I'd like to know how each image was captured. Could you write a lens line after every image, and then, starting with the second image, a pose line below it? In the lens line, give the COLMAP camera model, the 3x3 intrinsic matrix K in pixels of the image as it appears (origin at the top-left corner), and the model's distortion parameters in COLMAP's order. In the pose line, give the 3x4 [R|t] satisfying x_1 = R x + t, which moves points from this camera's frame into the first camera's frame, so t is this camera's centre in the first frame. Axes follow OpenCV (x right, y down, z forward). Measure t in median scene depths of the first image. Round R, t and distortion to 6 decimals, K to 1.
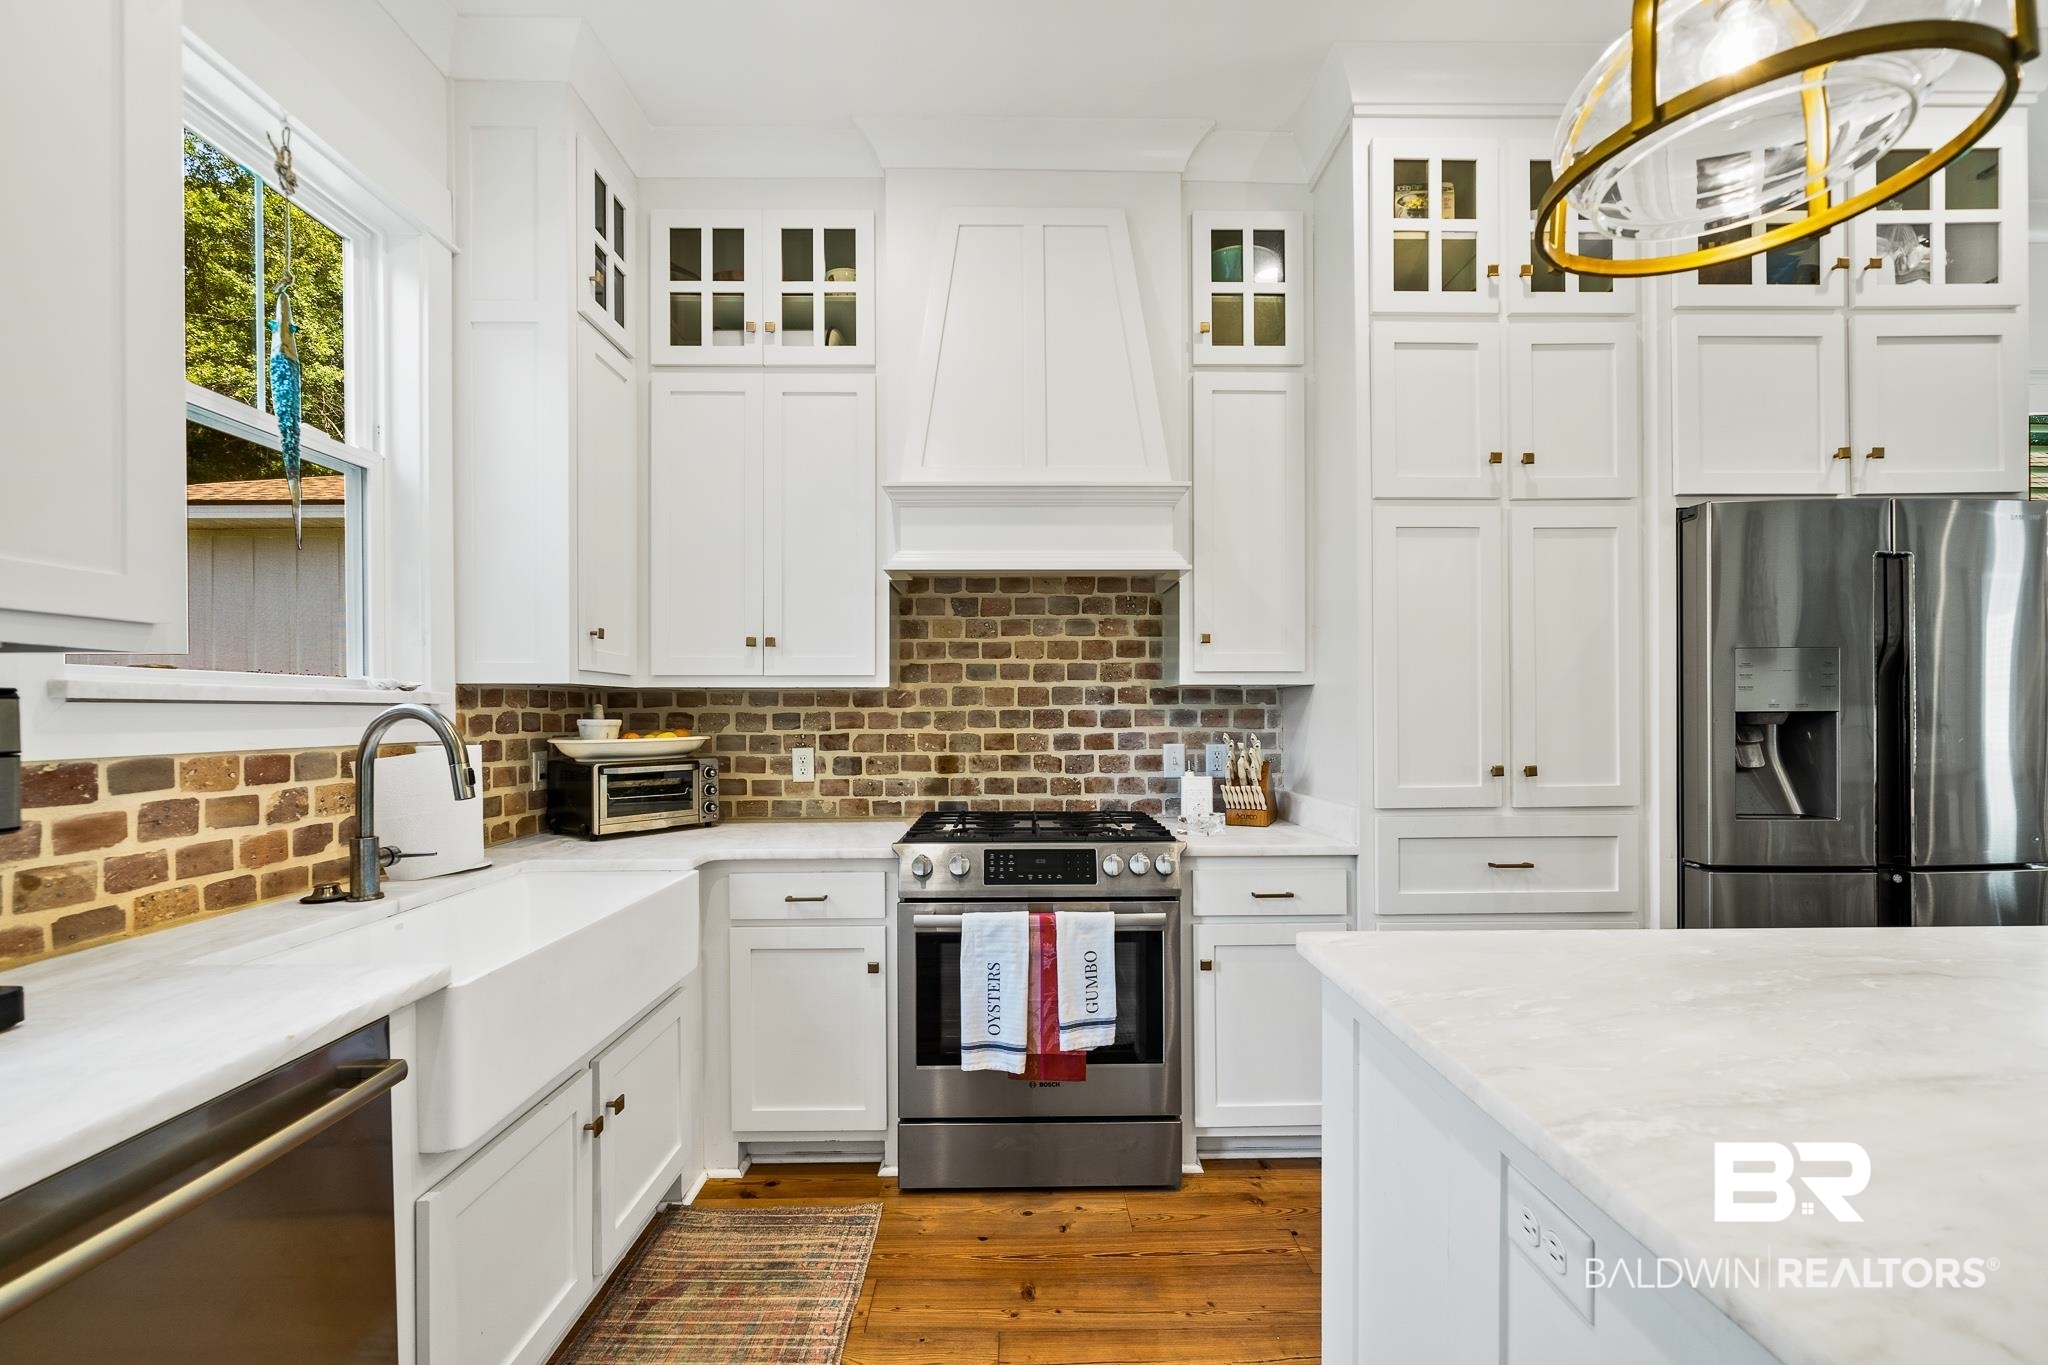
lens RADIAL K [[819.8, 0, 1024.5], [0, 819.8, 719.1], [0, 0, 1]] dist [-0.000475, -0.000244]
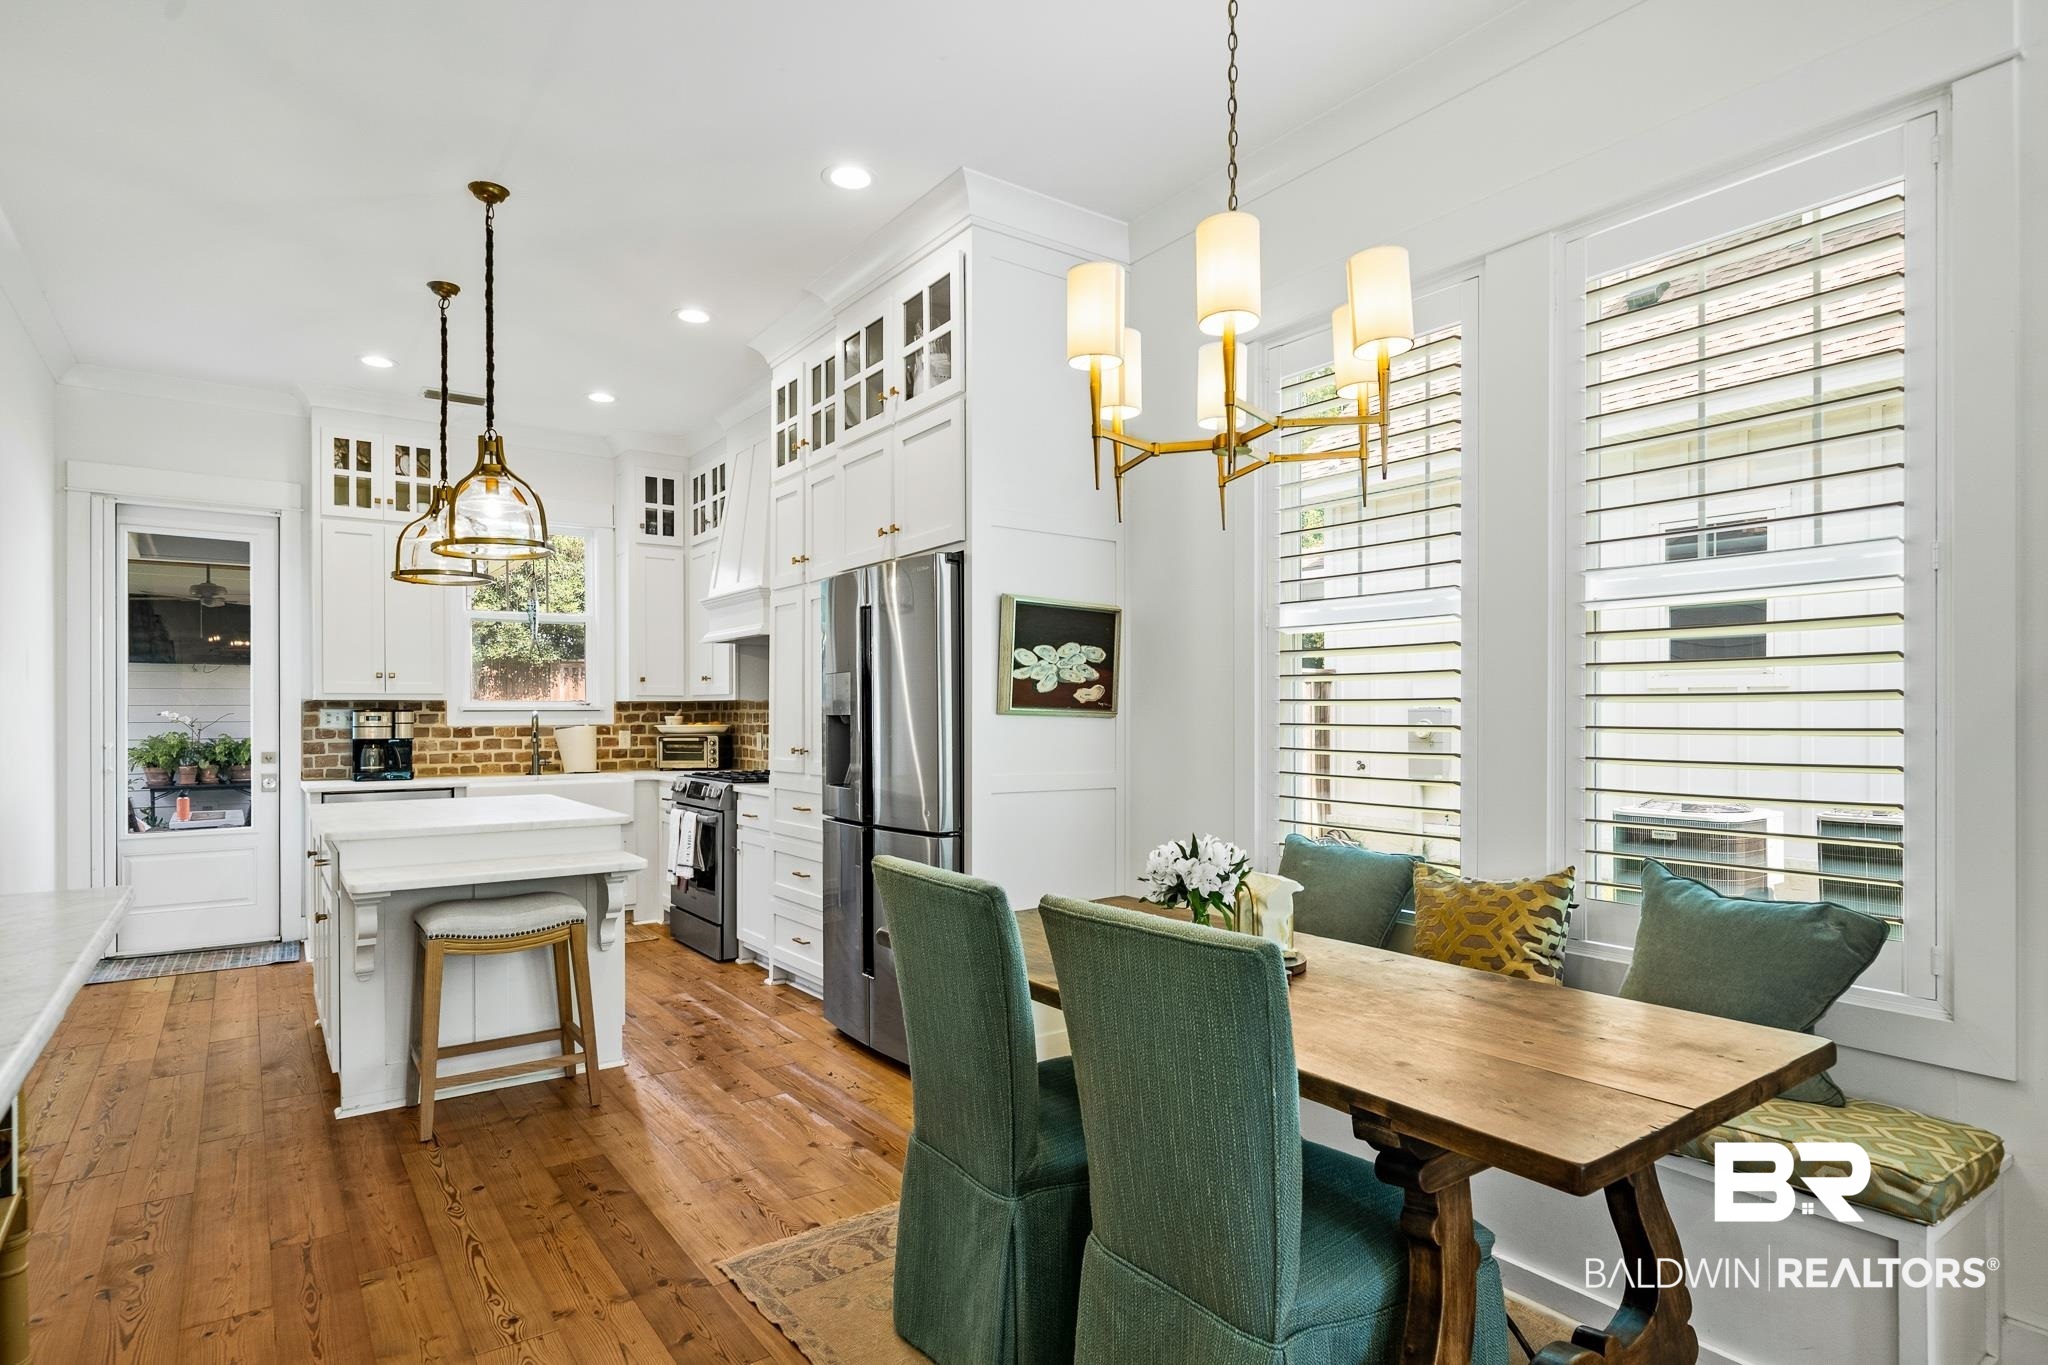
lens RADIAL K [[1087.7, 0, 1021.4], [0, 1087.7, 721.4], [0, 0, 1]] dist [0.002438, -0.002418]
pose [[0.570931, 0.008849, -0.820951, 2.244868], [-0.003255, 0.999958, 0.008515, -0.012875], [0.820992, -0.002189, 0.570936, 0.106024]]
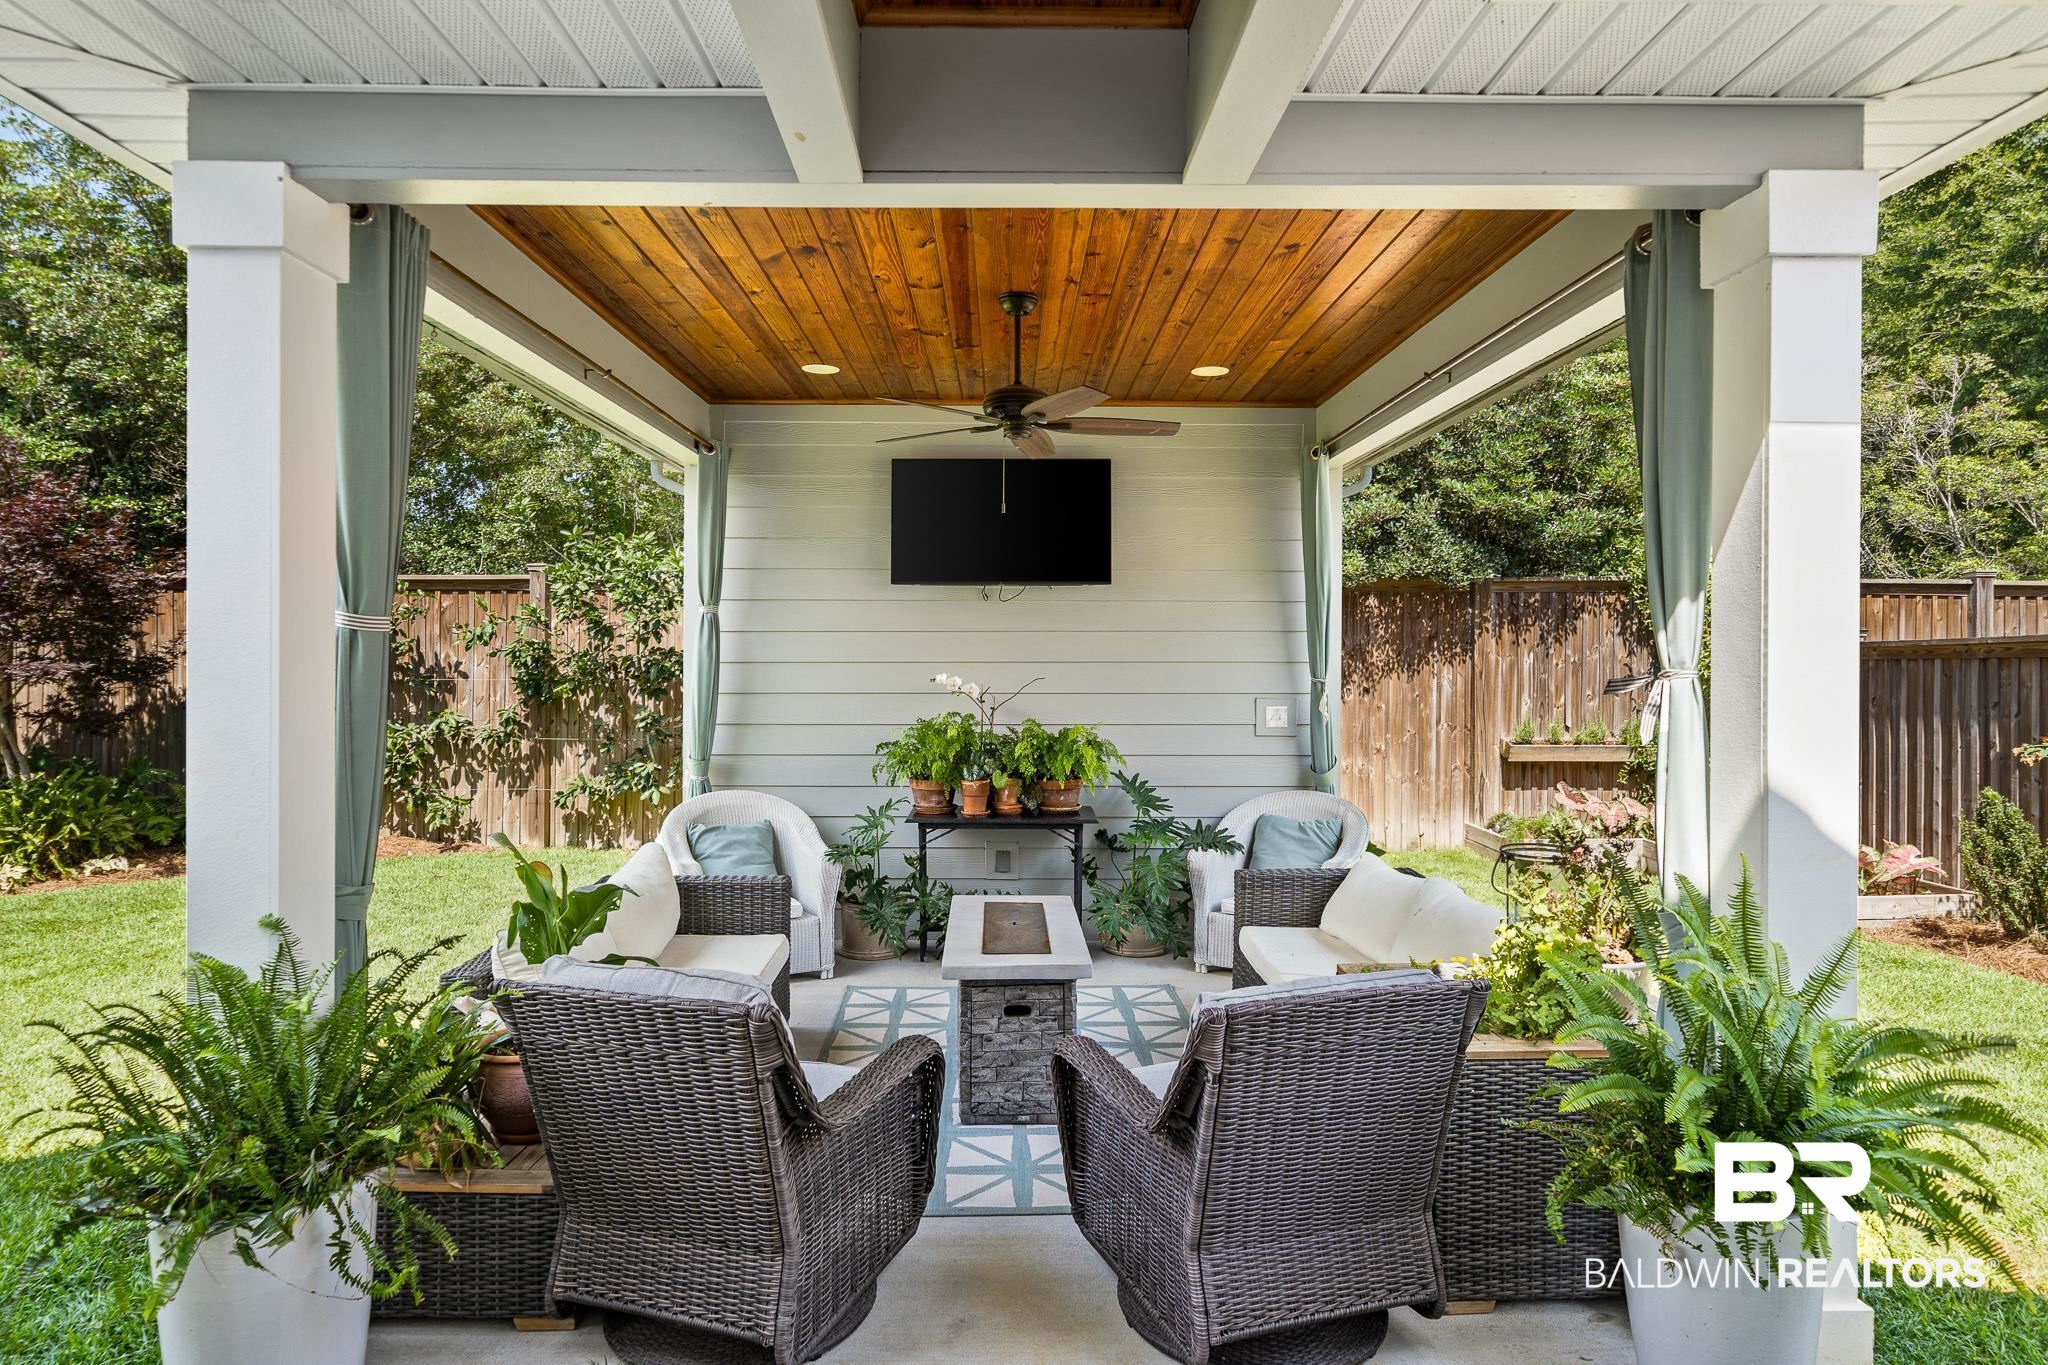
lens RADIAL K [[1093.4, 0, 1018.6], [0, 1093.4, 670.6], [0, 0, 1]] dist [-0.000218, 0.000000]
pose [[0.002140, 0.010844, -0.999939, -0.983279], [-0.003238, 0.999936, 0.010837, -0.040653], [0.999992, 0.003215, 0.002175, -0.062246]]
